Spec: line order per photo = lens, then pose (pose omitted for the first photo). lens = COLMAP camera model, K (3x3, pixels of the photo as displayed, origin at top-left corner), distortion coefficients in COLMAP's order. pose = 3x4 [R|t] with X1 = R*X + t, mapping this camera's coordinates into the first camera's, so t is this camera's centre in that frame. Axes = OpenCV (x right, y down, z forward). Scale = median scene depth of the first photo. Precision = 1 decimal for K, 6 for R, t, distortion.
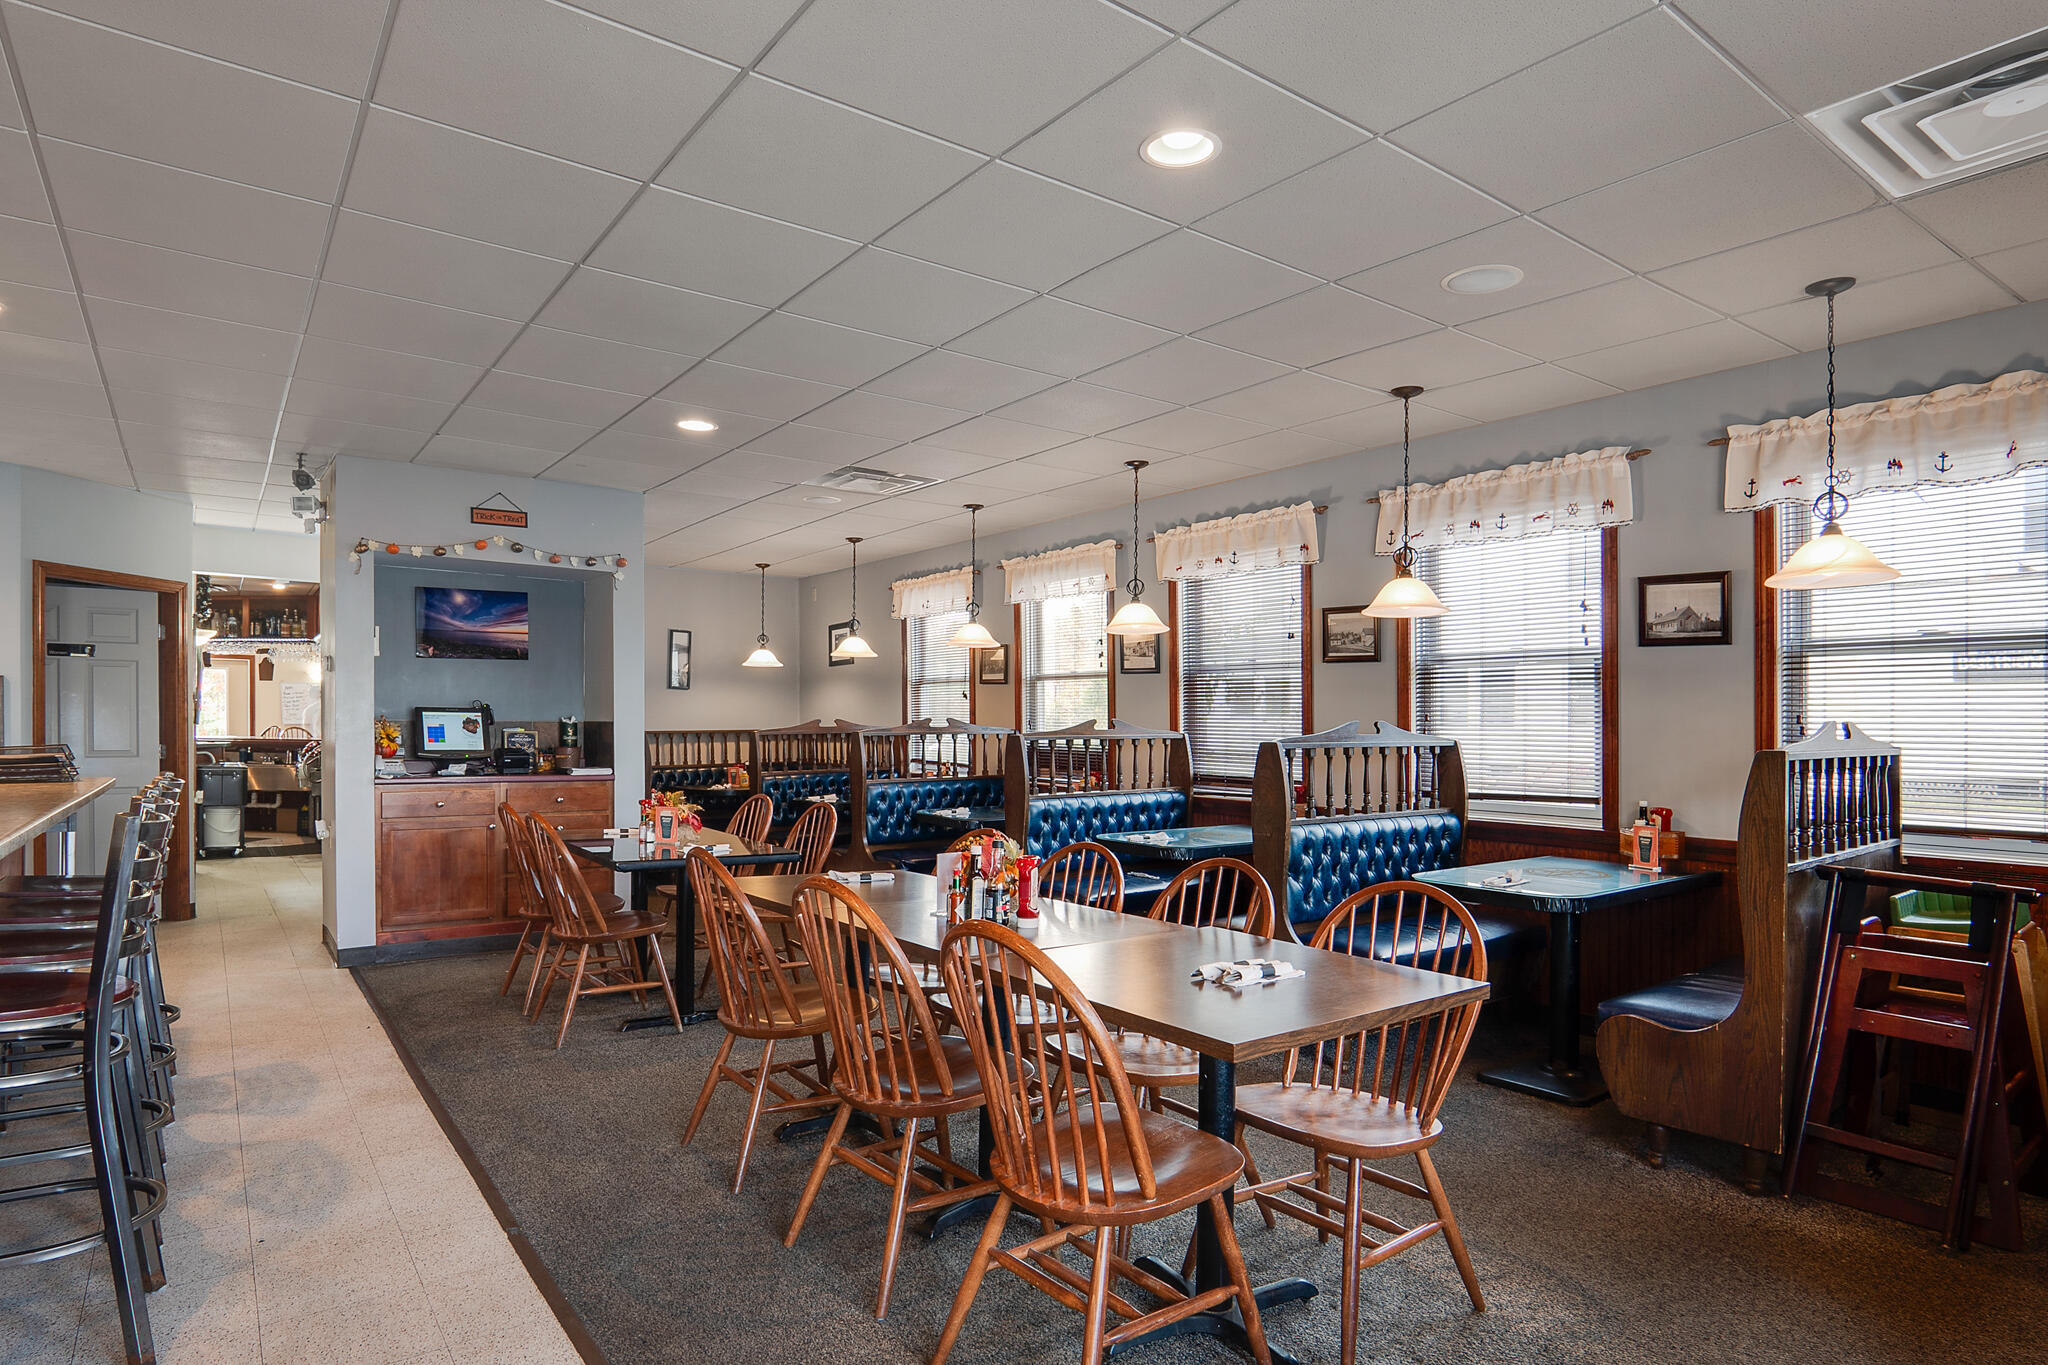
lens RADIAL K [[1117.8, 0, 1017.5], [0, 1117.8, 723.2], [0, 0, 1]] dist [-0.033828, 0.009299]
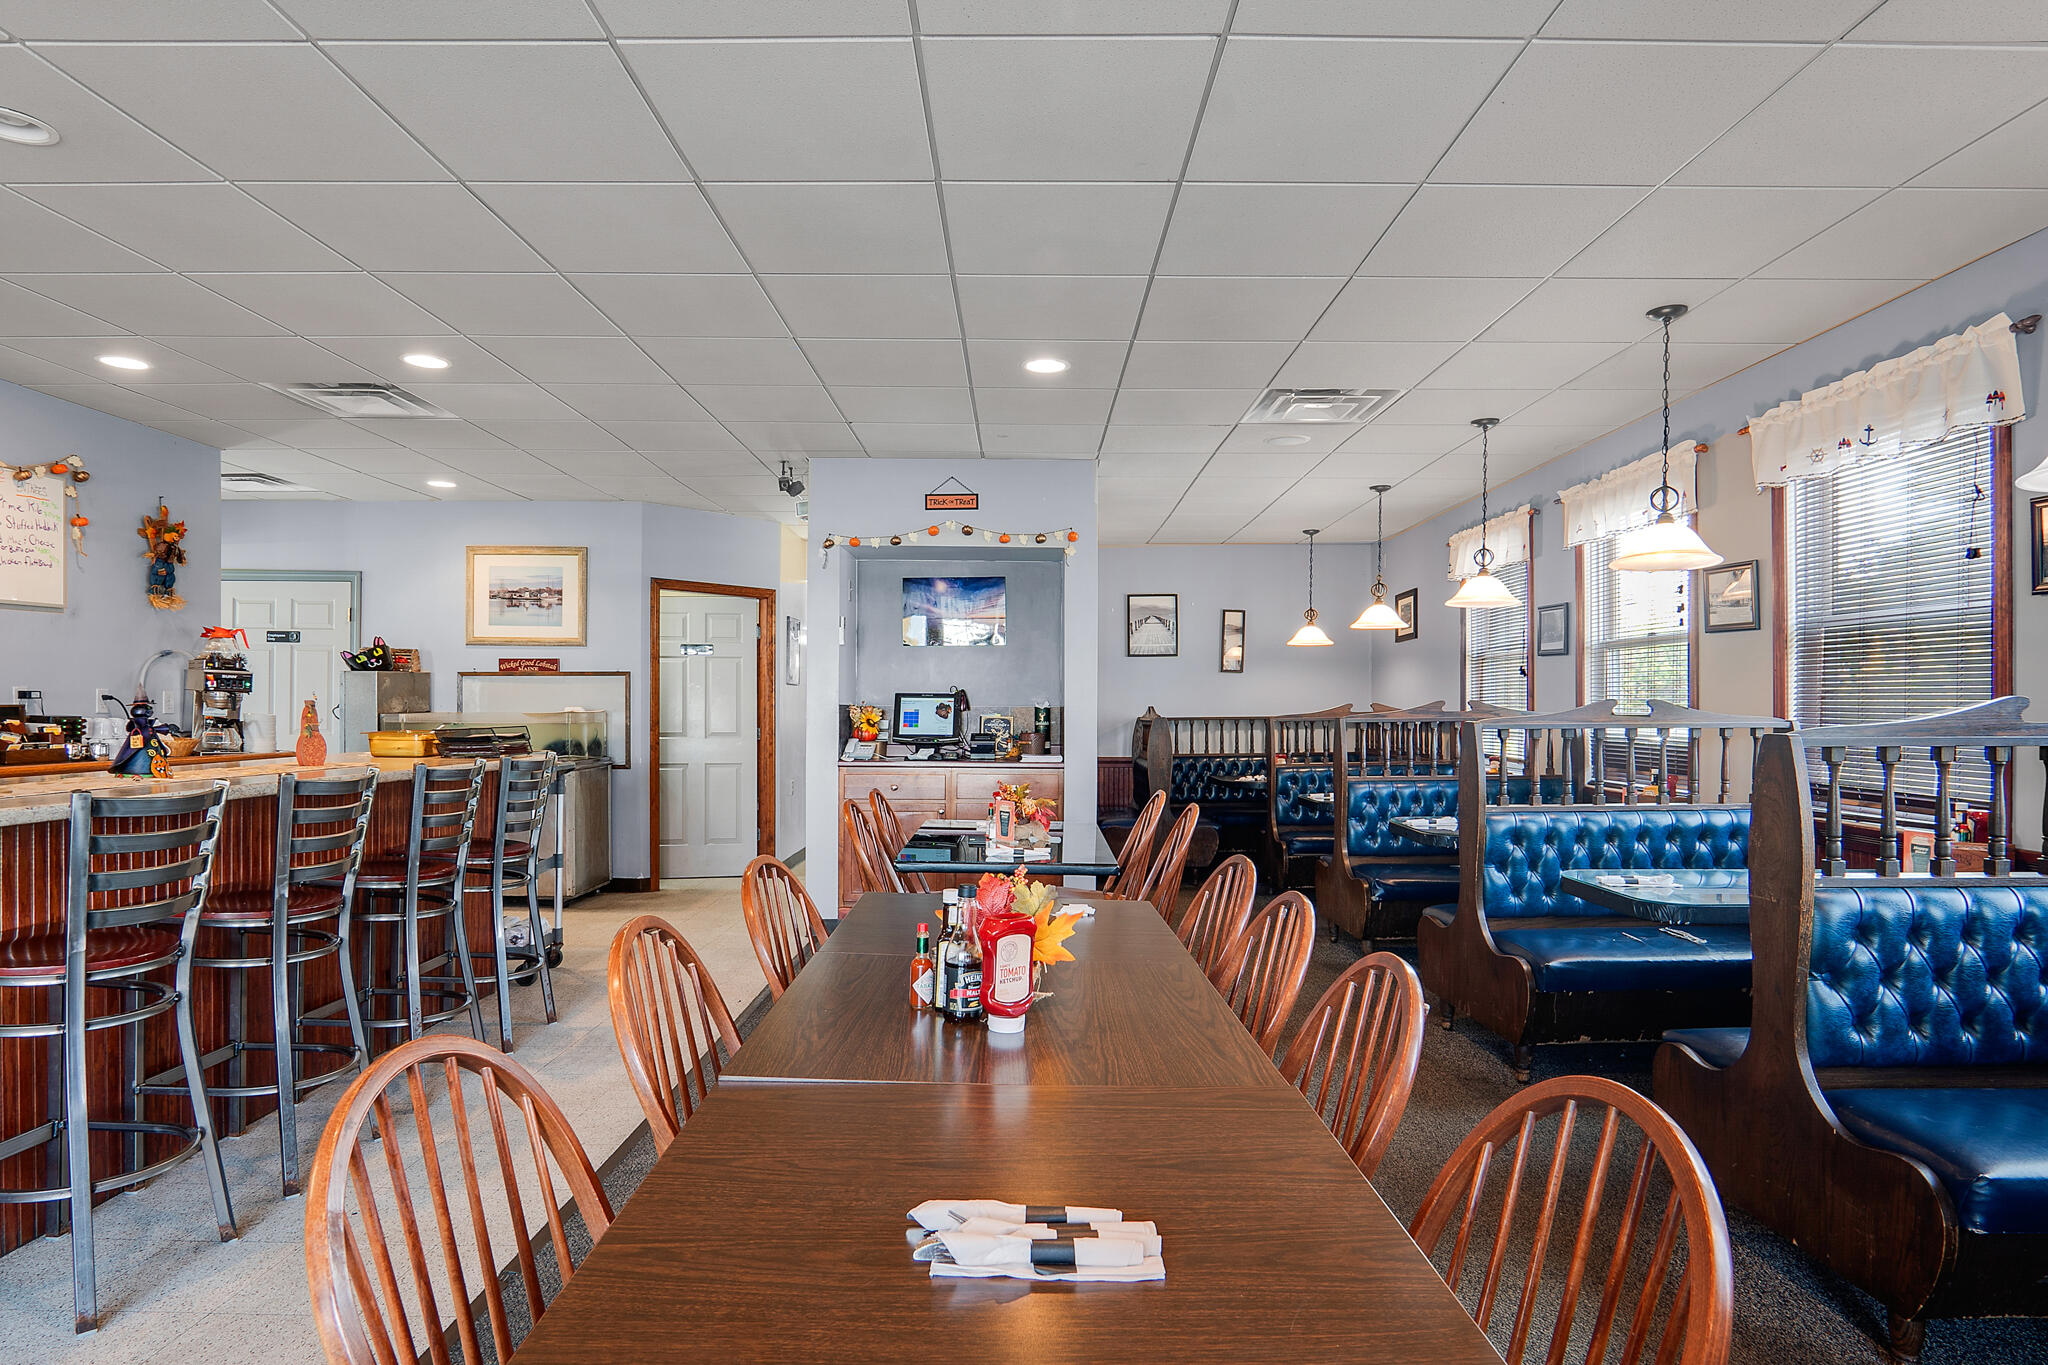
lens RADIAL K [[1117.8, 0, 1012.8], [0, 1117.8, 702.0], [0, 0, 1]] dist [-0.033828, 0.009299]
pose [[0.800077, -0.006893, -0.599857, 0.173056], [0.001725, 0.999956, -0.009189, 0.003669], [0.599894, 0.006317, 0.800054, 0.226204]]
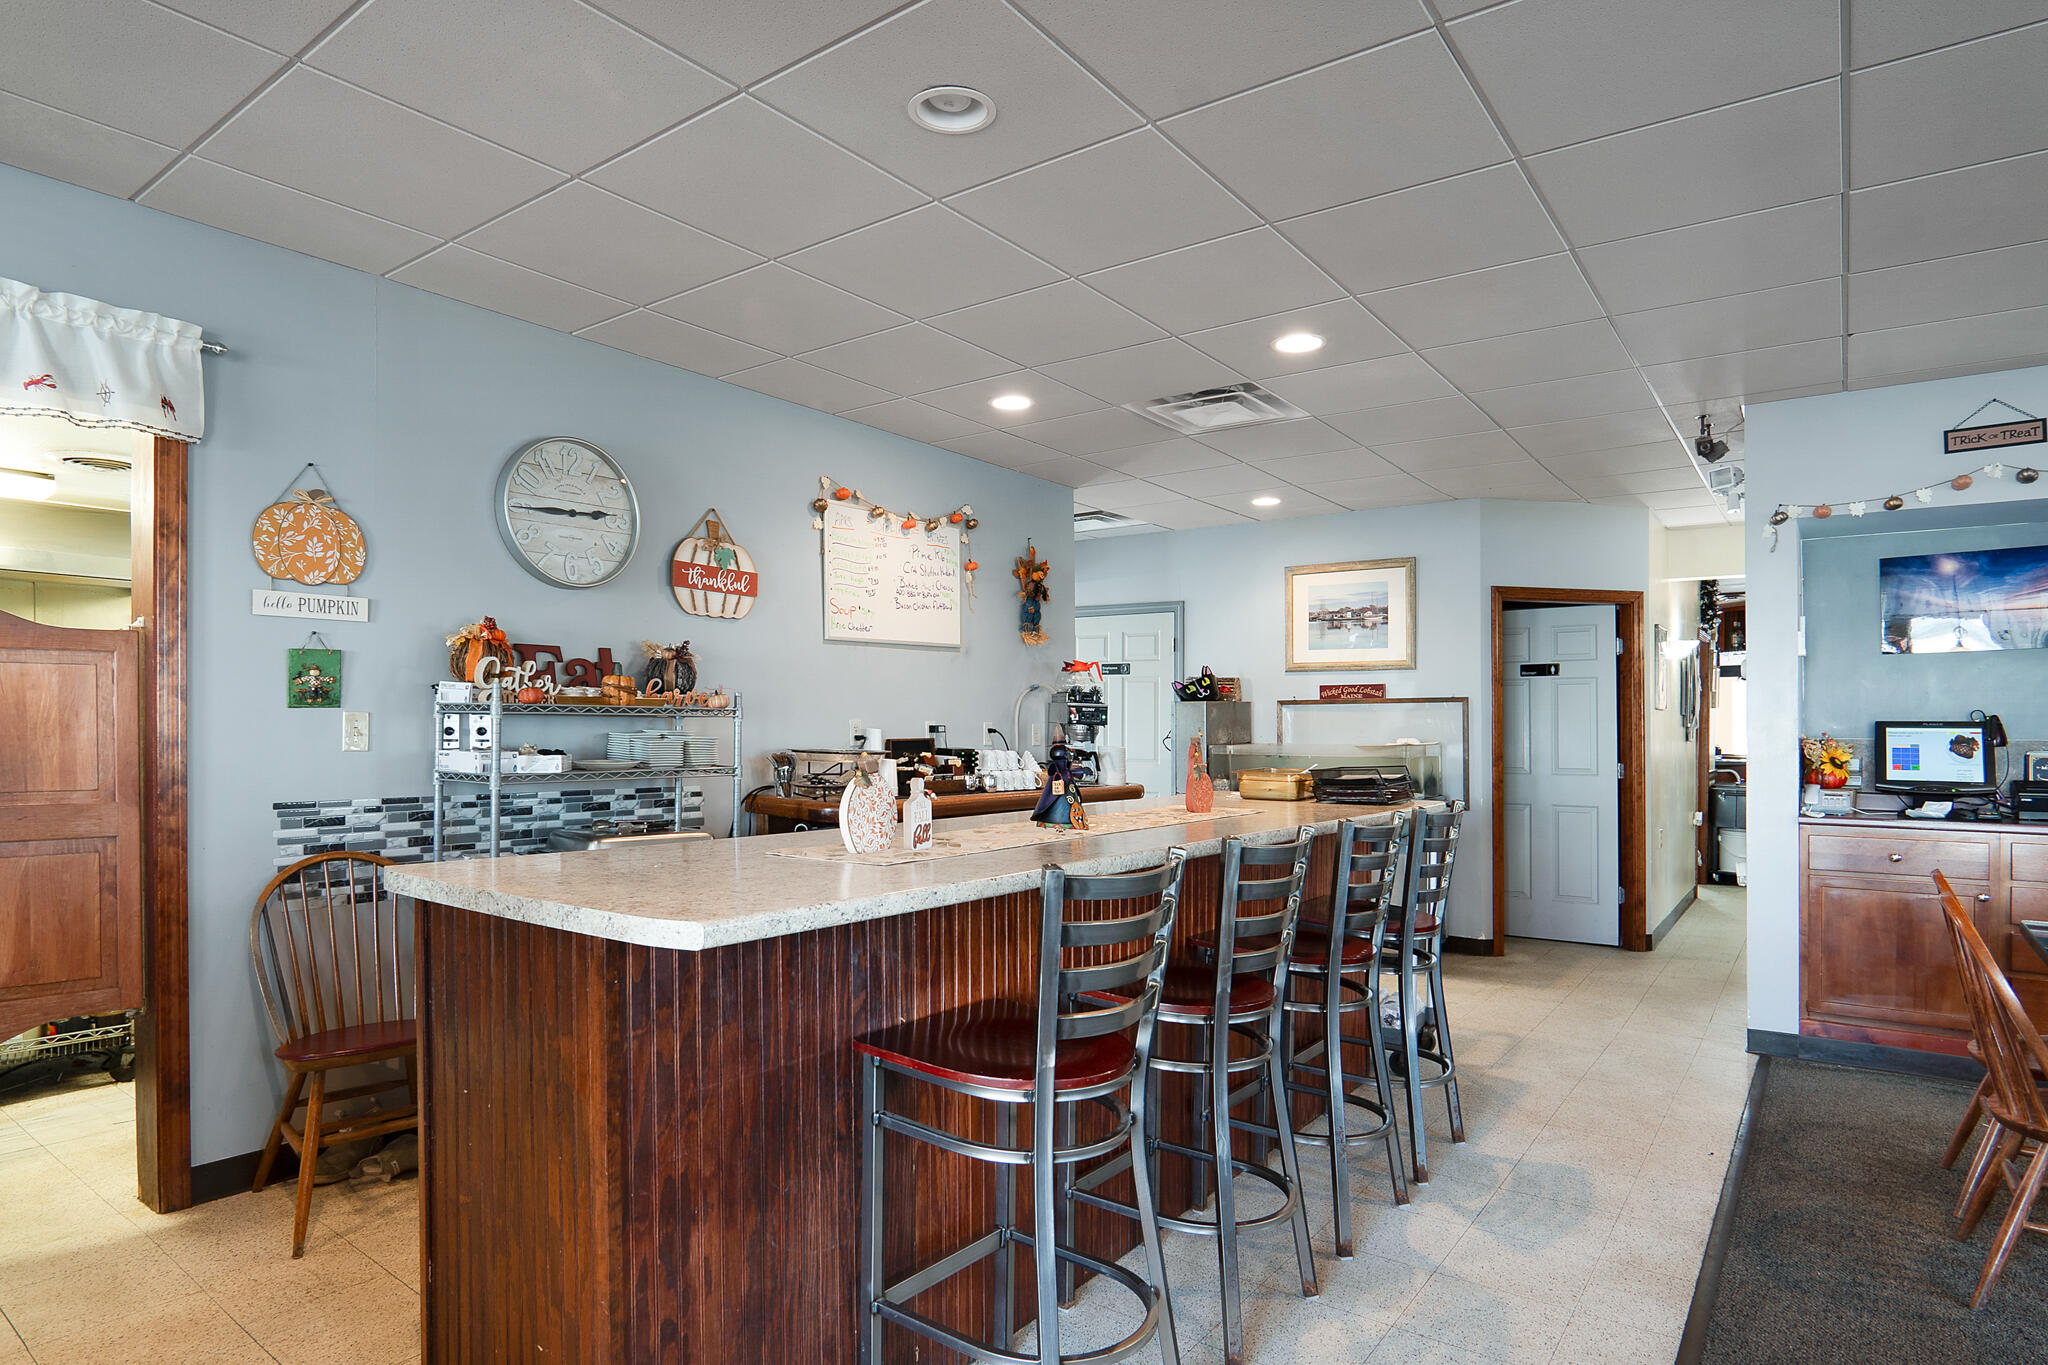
lens RADIAL K [[1117.8, 0, 1017.5], [0, 1117.8, 727.7], [0, 0, 1]] dist [-0.033828, 0.009299]
pose [[0.290755, -0.007183, -0.956771, -0.008482], [-0.001051, 0.999969, -0.007827, -0.003891], [0.956797, 0.003281, 0.290739, 0.238164]]
